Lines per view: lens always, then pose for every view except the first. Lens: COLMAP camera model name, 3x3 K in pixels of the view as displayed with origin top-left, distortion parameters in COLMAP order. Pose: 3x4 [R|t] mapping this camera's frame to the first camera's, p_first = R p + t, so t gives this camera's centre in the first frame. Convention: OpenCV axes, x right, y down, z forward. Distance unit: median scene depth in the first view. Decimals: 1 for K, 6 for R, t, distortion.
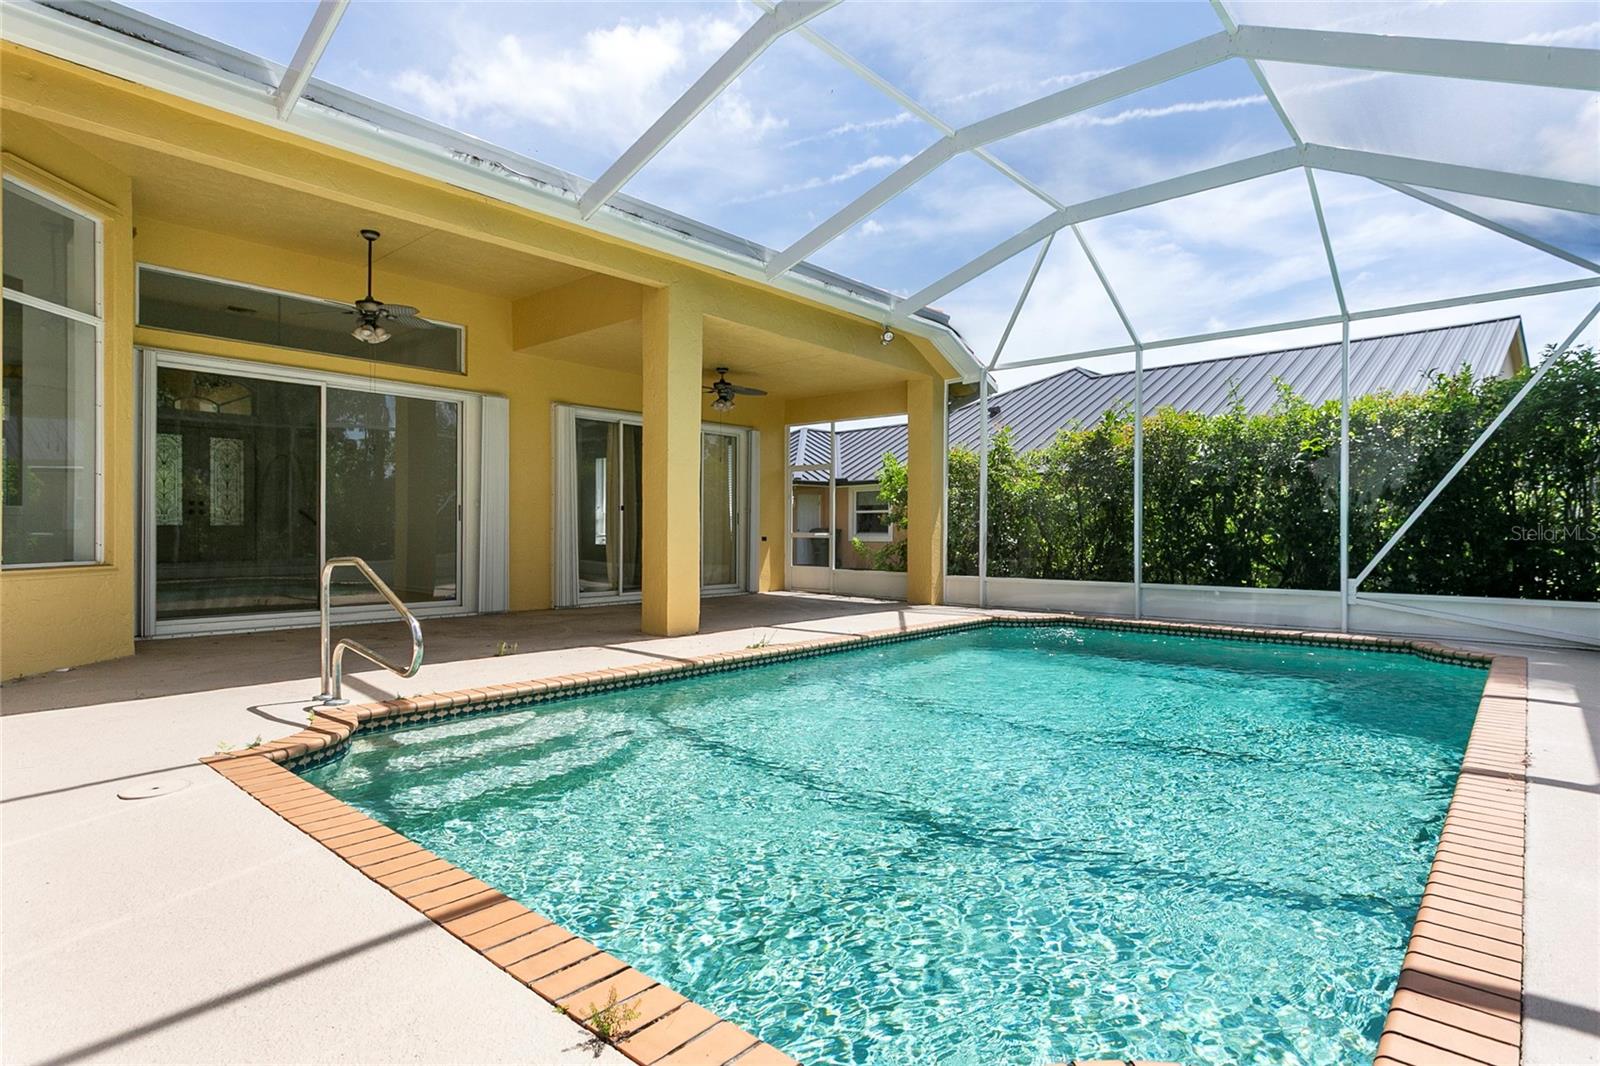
lens RADIAL K [[820.4, 0, 800.5], [0, 820.4, 528.6], [0, 0, 1]] dist [-0.005229, -0.002566]
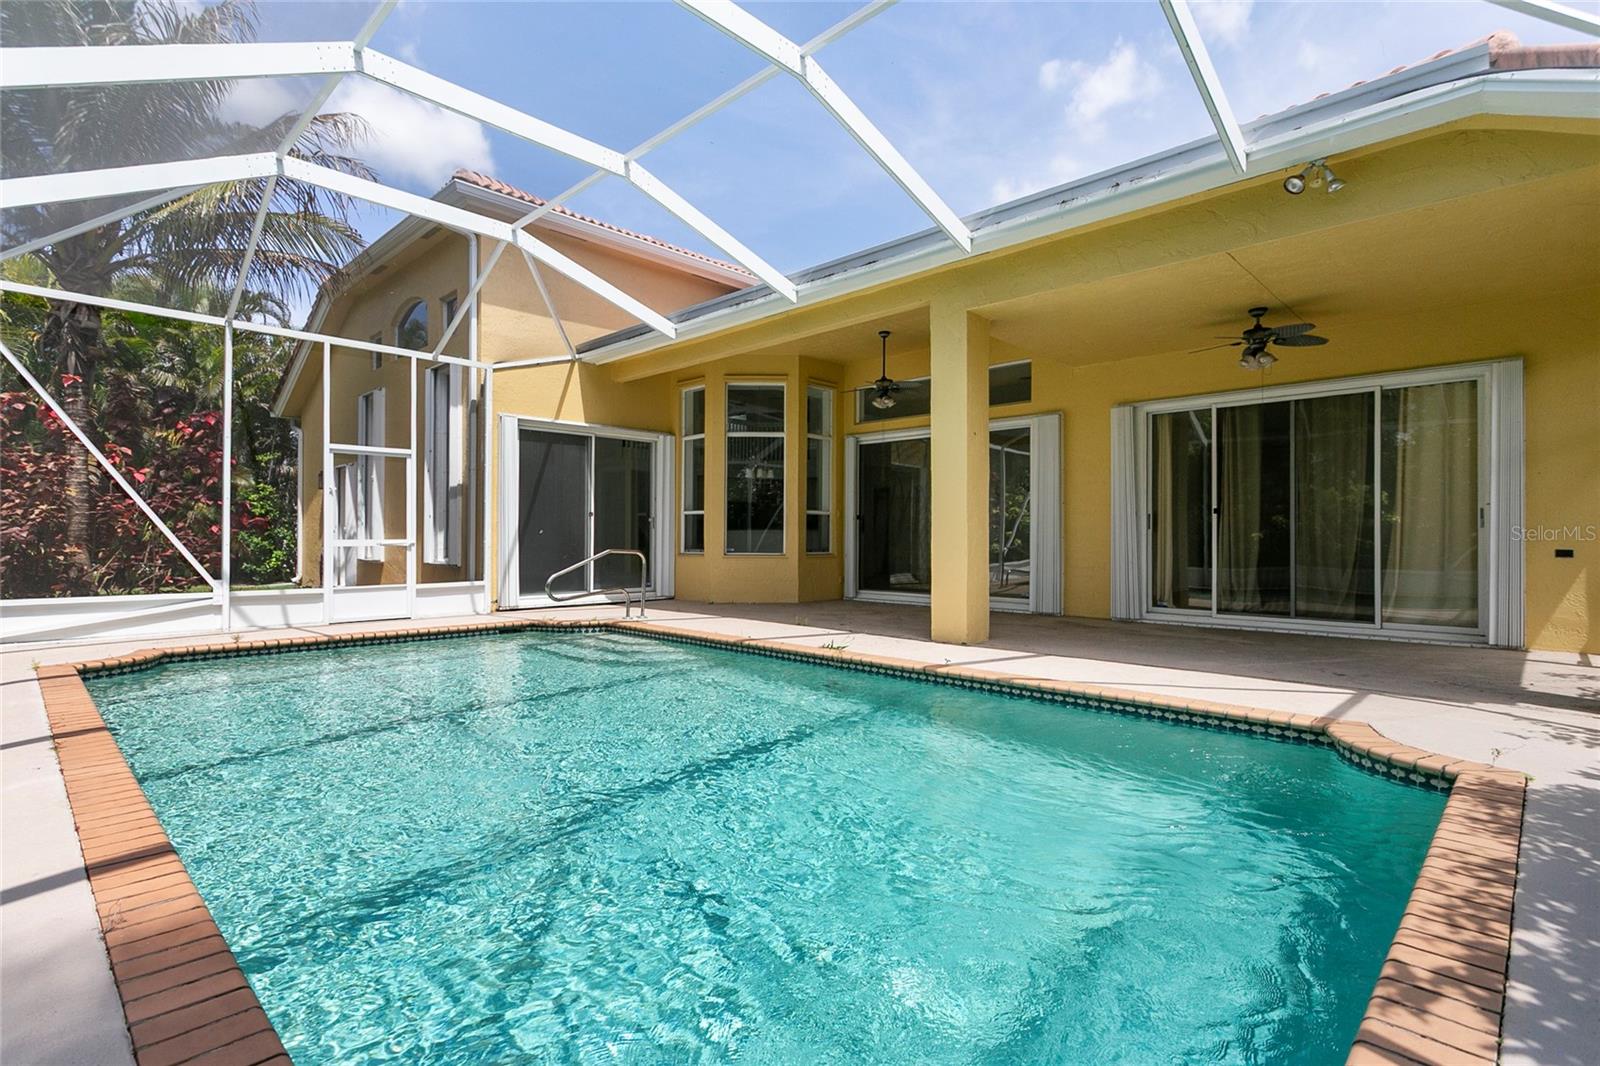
lens RADIAL K [[769.5, 0, 802.5], [0, 769.5, 544.9], [0, 0, 1]] dist [-0.012635, 0.000545]
pose [[-0.044484, 0.008462, -0.998974, 0.735394], [0.000517, 0.999964, 0.008447, 0.003434], [0.999010, -0.000140, -0.044486, 0.799001]]
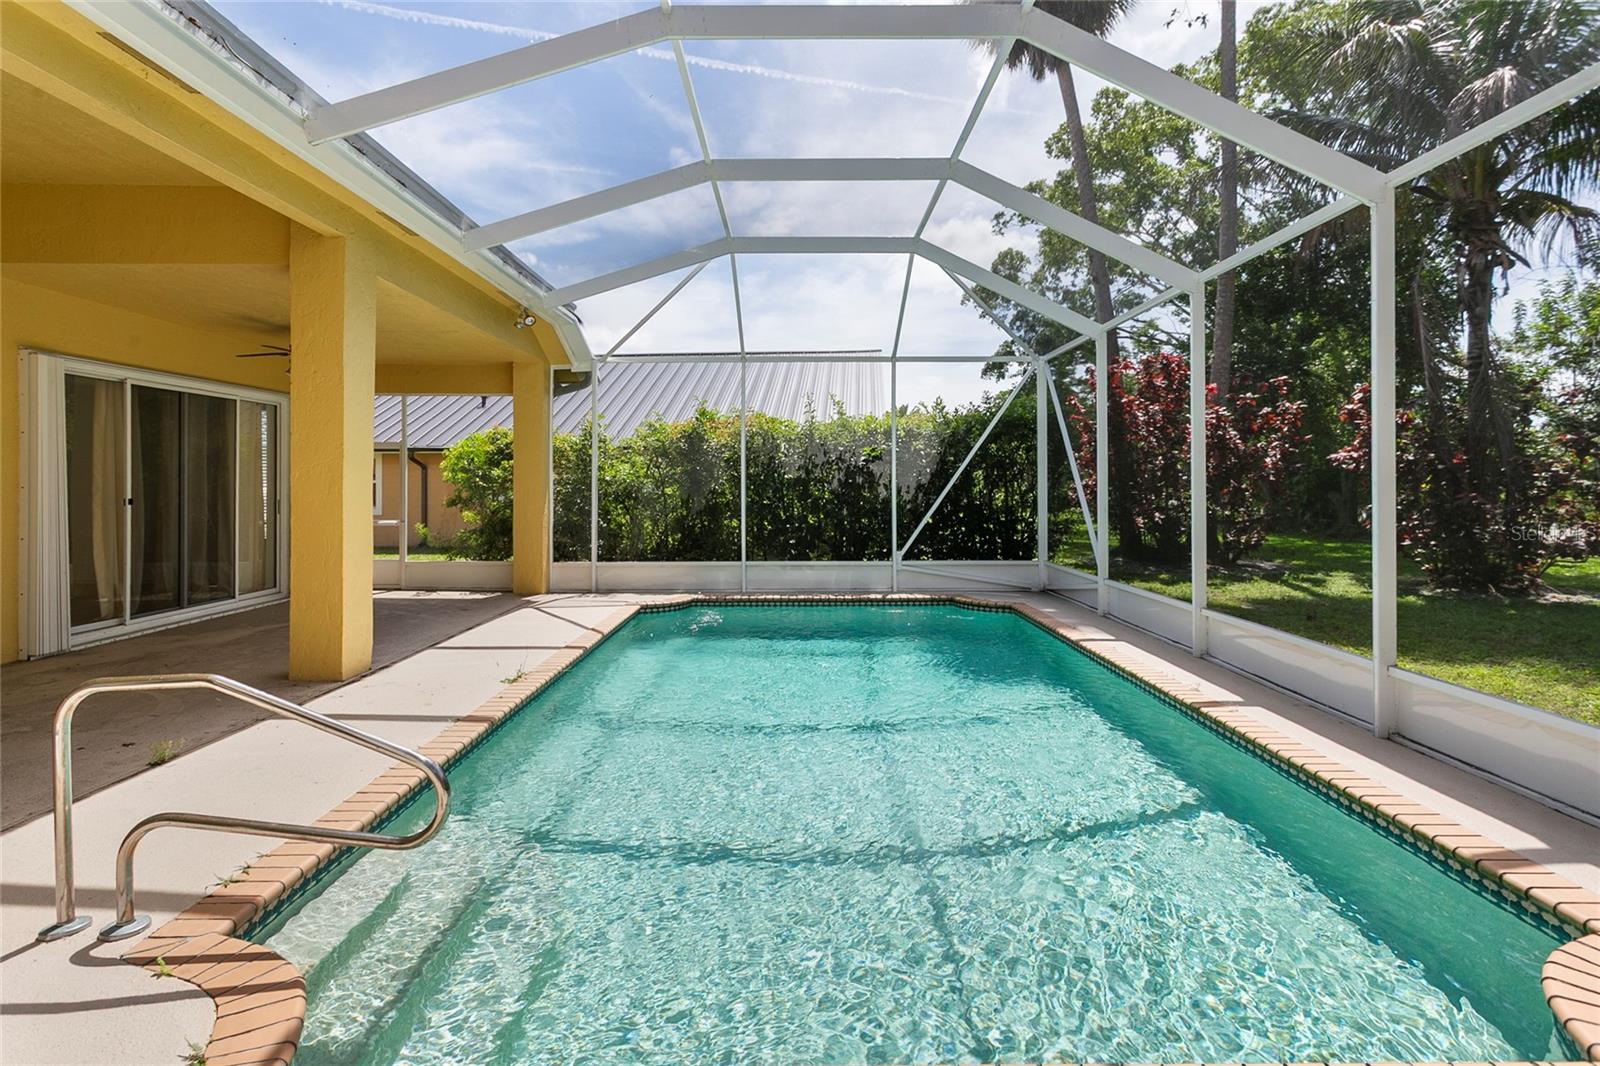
lens RADIAL K [[769.5, 0, 798.9], [0, 769.5, 470.4], [0, 0, 1]] dist [-0.012635, 0.000545]
pose [[0.744749, 0.006475, 0.667313, -0.292167], [0.003105, 0.999908, -0.013167, -0.053968], [-0.667337, 0.011879, 0.744661, 0.147261]]
